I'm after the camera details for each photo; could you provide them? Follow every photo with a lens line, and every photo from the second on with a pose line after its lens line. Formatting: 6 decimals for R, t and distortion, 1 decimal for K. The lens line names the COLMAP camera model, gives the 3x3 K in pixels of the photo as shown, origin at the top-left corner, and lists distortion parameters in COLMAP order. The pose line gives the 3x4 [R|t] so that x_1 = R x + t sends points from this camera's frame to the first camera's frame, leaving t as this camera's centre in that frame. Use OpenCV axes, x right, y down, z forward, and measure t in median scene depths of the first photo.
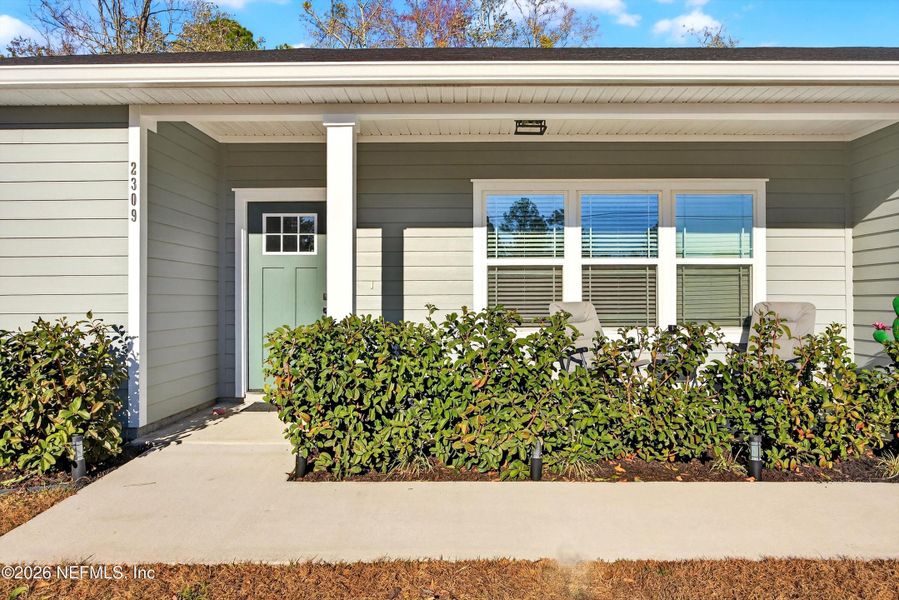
lens RADIAL K [[646.8, 0, 476.1], [0, 646.8, 298.1], [0, 0, 1]] dist [0.002772, 0.001080]
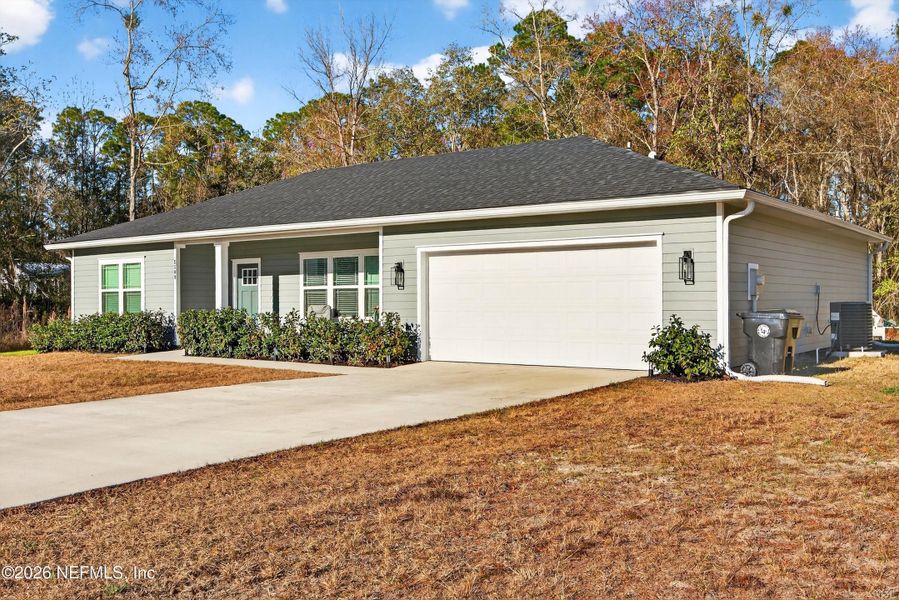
lens RADIAL K [[843.6, 0, 449.5], [0, 843.6, 300.0], [0, 0, 1]] dist [-0.014161, 0.001603]
pose [[0.810509, -0.000189, -0.585727, 2.218856], [0.001155, 0.999999, 0.001276, -0.015864], [0.585725, -0.001711, 0.810508, -1.150069]]
